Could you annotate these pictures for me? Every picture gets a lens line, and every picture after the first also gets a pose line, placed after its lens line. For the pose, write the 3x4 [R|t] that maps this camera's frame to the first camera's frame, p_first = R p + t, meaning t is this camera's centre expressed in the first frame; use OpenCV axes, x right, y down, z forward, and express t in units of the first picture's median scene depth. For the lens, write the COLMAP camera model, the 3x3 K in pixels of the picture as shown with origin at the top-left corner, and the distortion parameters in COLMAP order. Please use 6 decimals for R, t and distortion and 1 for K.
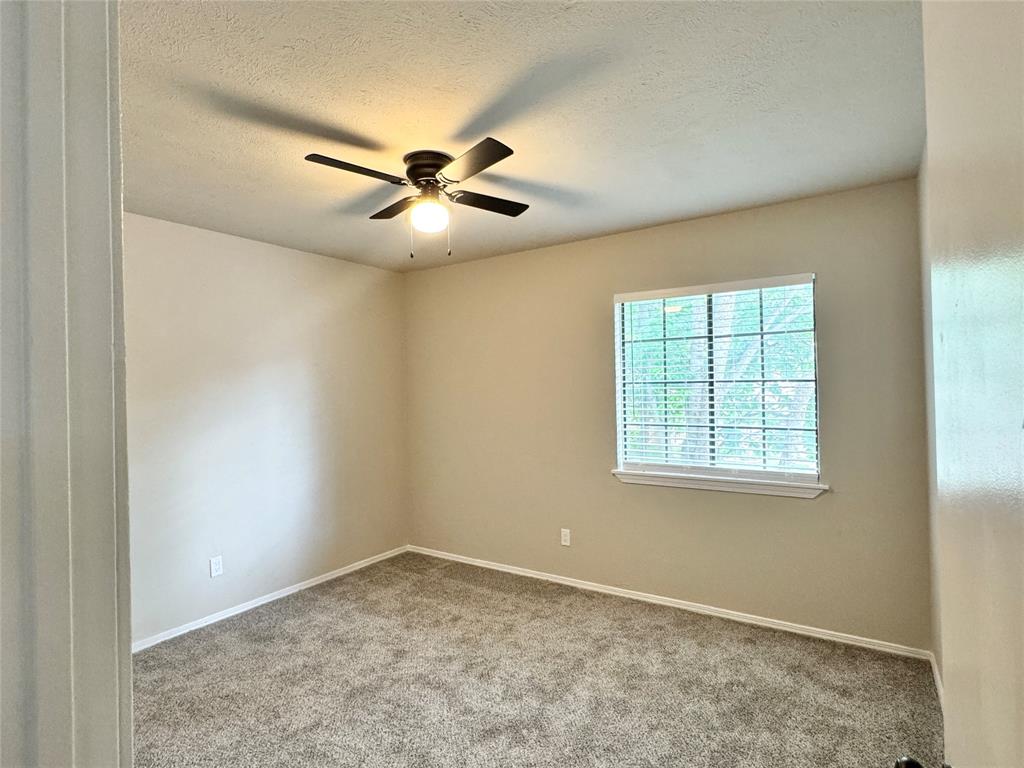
lens RADIAL K [[548.6, 0, 512.0], [0, 548.6, 384.0], [0, 0, 1]] dist [0.001278, 0.000141]
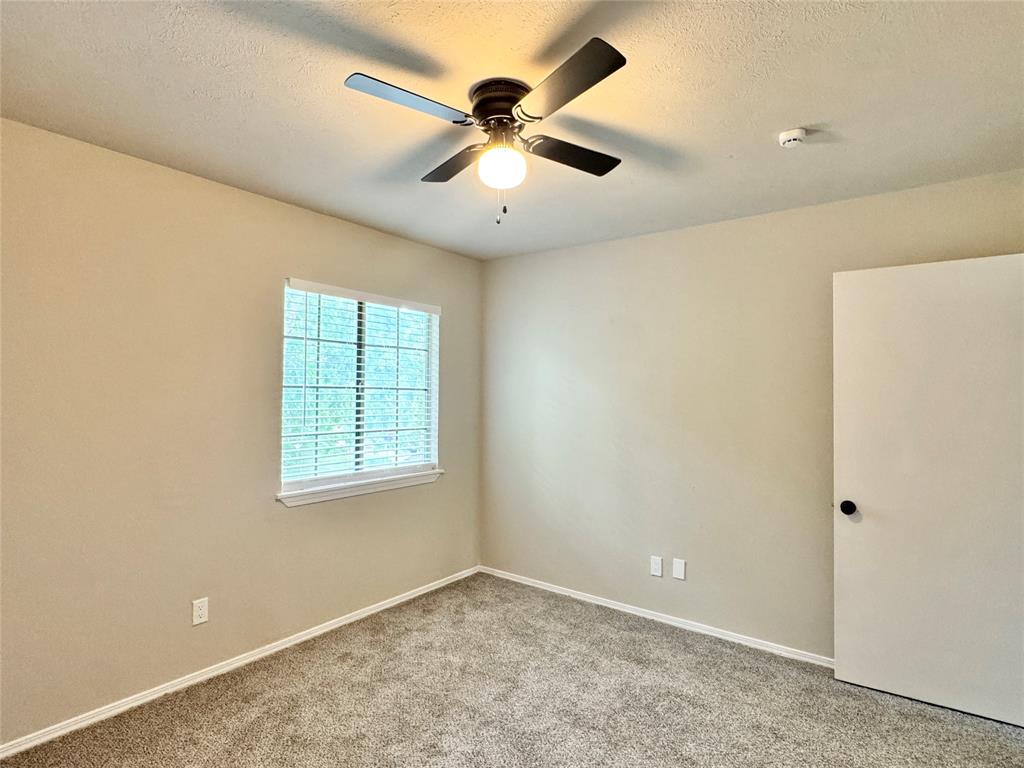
lens RADIAL K [[548.6, 0, 512.0], [0, 548.6, 384.0], [0, 0, 1]] dist [0.001278, 0.000141]
pose [[0.046757, 0.033226, 0.998354, -0.641984], [-0.022161, 0.999235, -0.032217, 0.015071], [-0.998660, -0.020619, 0.047457, 0.667391]]
